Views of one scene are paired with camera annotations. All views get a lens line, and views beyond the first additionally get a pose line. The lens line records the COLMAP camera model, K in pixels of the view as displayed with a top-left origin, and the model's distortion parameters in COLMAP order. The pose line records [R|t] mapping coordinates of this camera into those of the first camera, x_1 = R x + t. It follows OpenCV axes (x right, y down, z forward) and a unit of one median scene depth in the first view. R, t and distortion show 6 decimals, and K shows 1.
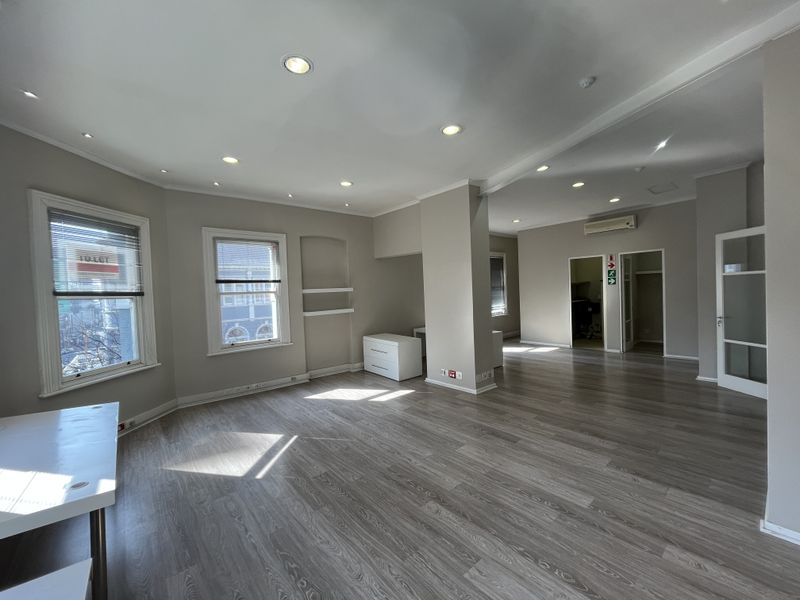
lens RADIAL K [[323.7, 0, 399.2], [0, 323.7, 298.9], [0, 0, 1]] dist [-0.001404, -0.000025]
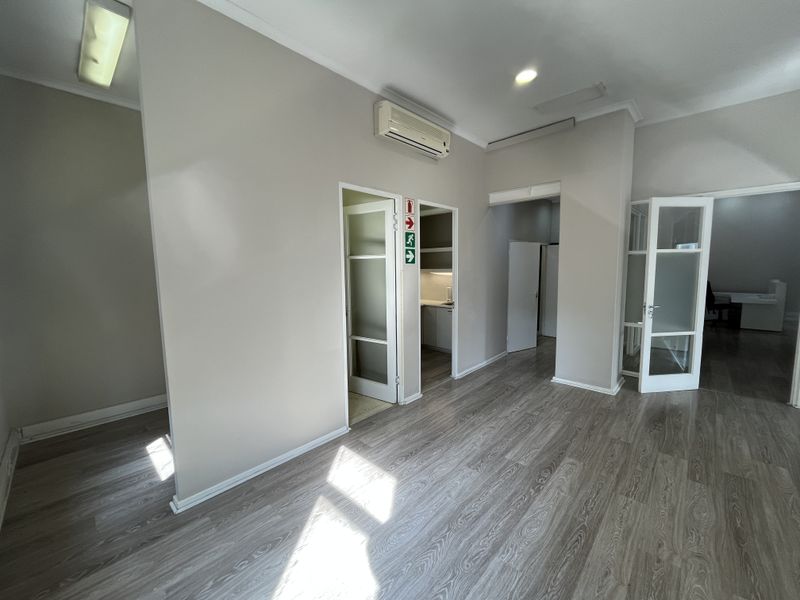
lens RADIAL K [[323.7, 0, 397.1], [0, 323.7, 301.0], [0, 0, 1]] dist [-0.001404, -0.000025]
pose [[-0.096727, -0.075695, 0.992428, 0.177483], [0.040703, 0.995969, 0.079933, -0.027971], [-0.994478, 0.048126, -0.093256, 1.075960]]
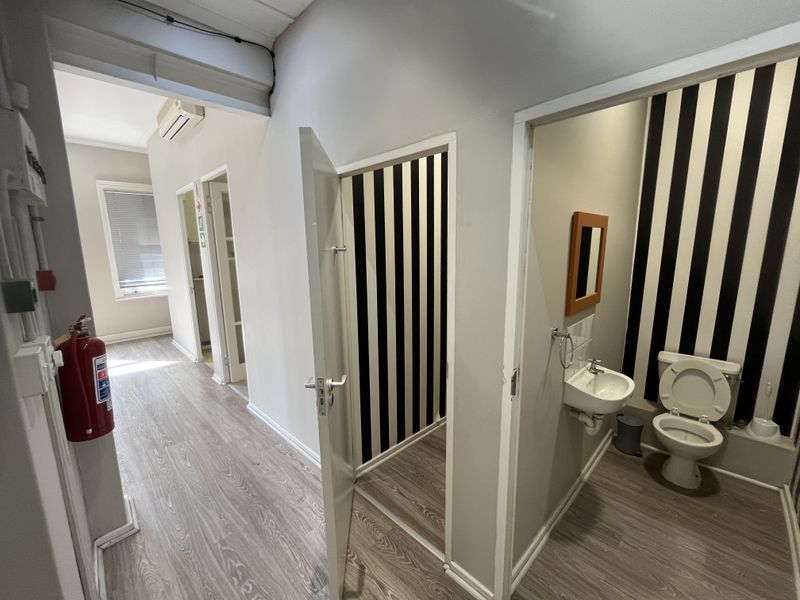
lens RADIAL K [[323.7, 0, 398.0], [0, 323.7, 302.7], [0, 0, 1]] dist [-0.001404, -0.000025]
pose [[0.997302, 0.007165, 0.073063, 0.921855], [-0.017443, 0.989853, 0.141022, -0.035415], [-0.071311, -0.141916, 0.987307, 0.490324]]
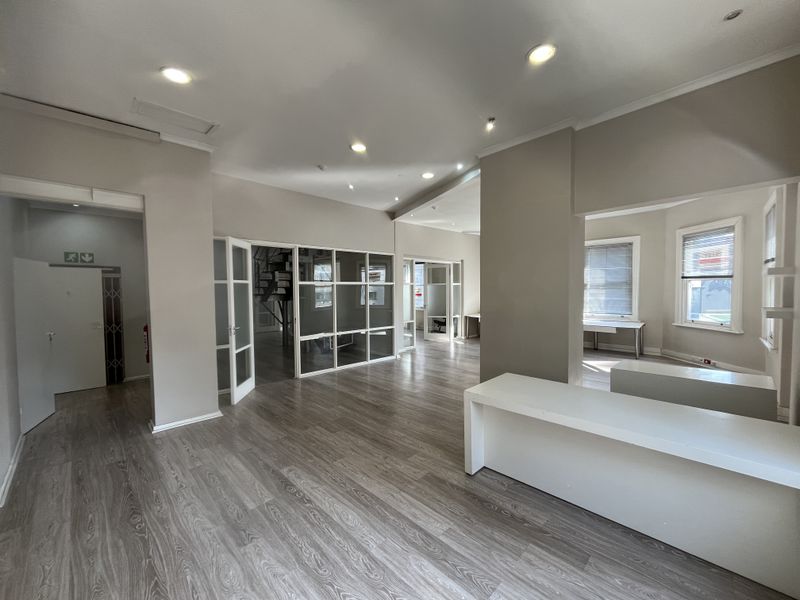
lens RADIAL K [[323.7, 0, 398.2], [0, 323.7, 300.4], [0, 0, 1]] dist [-0.001404, -0.000025]
pose [[-0.997397, 0.041083, -0.059259, 0.374892], [0.037489, 0.997461, 0.060541, -0.038246], [0.061596, 0.058162, -0.996405, 1.241488]]
